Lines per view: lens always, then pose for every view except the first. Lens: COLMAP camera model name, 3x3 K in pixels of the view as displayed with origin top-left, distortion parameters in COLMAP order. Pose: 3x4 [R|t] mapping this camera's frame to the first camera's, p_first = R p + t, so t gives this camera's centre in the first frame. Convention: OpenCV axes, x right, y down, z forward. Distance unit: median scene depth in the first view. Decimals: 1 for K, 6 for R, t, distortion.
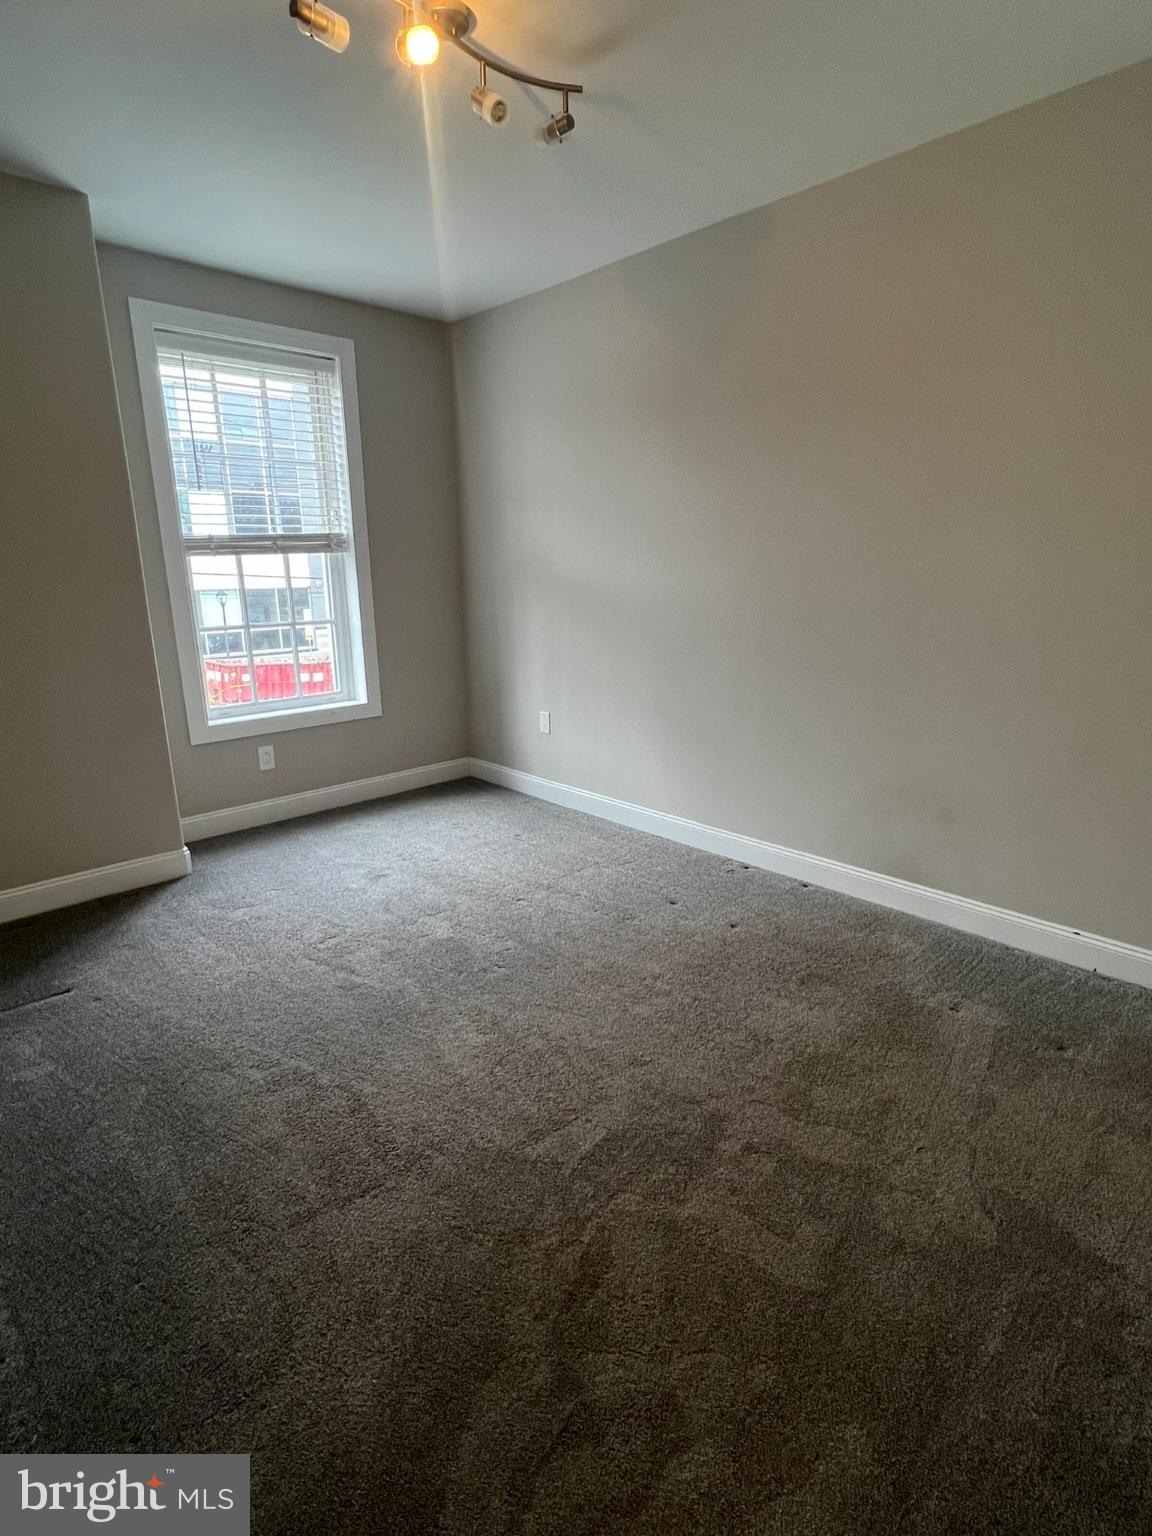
lens RADIAL K [[769.3, 0, 576.3], [0, 769.3, 768.8], [0, 0, 1]] dist [0.006756, 0.000991]
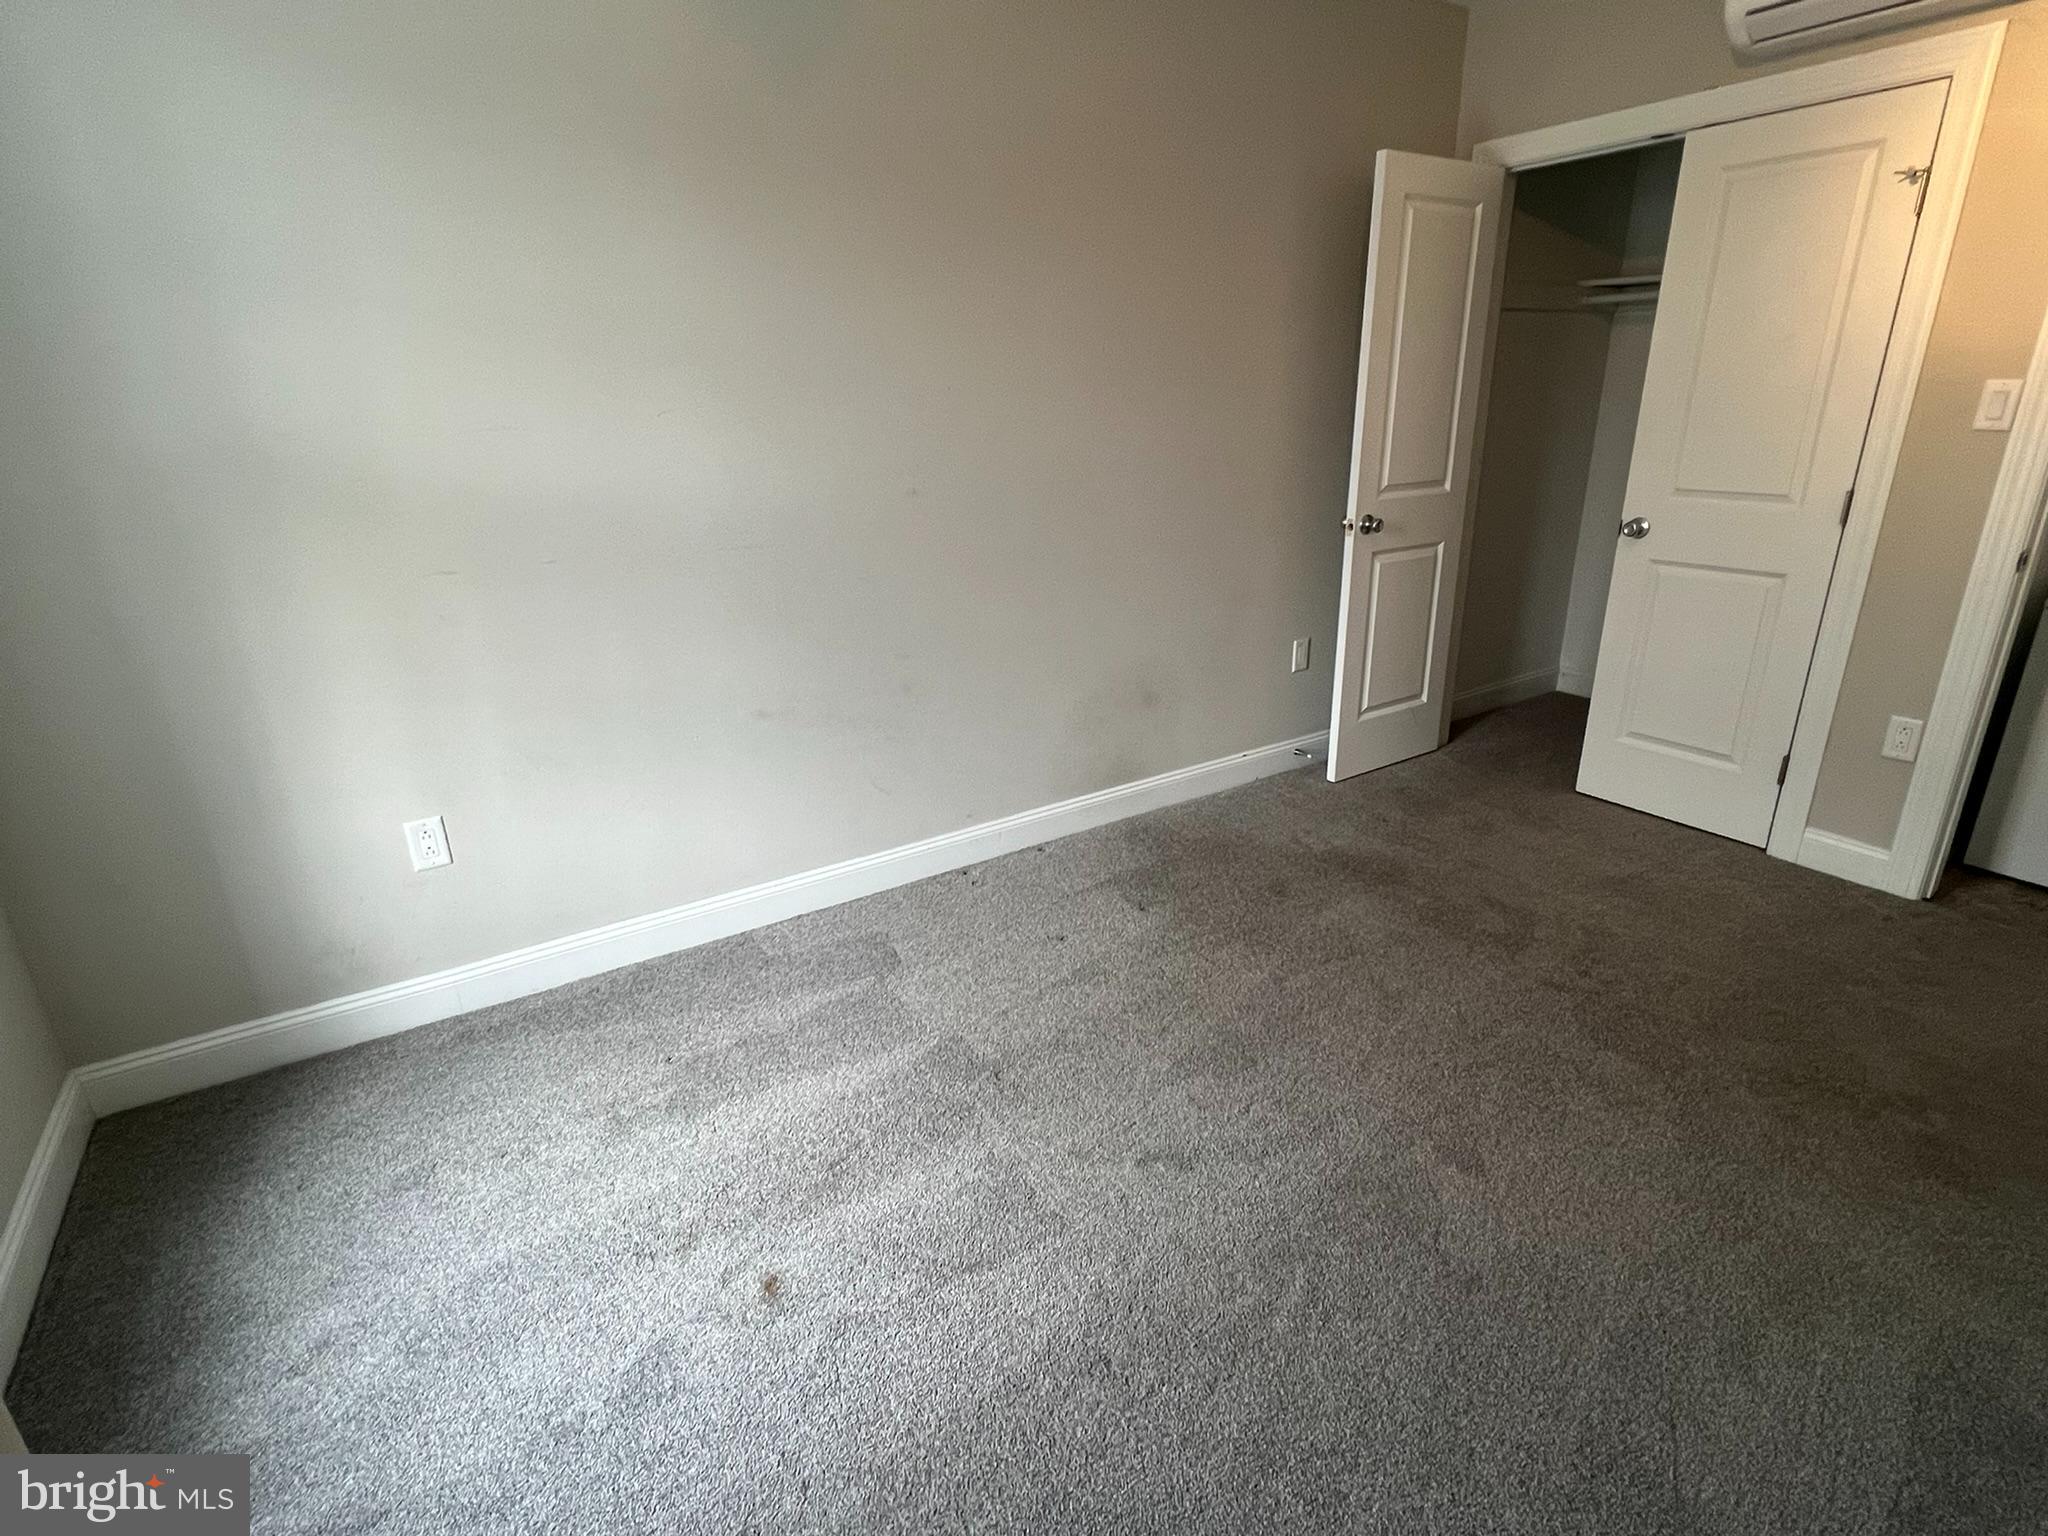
lens RADIAL K [[1025.8, 0, 1026.0], [0, 1025.8, 768.0], [0, 0, 1]] dist [0.006756, 0.000991]
pose [[0.187233, -0.333729, 0.923888, -0.702251], [0.275056, 0.920709, 0.276839, -0.237537], [-0.943021, 0.202287, 0.264181, 0.784387]]
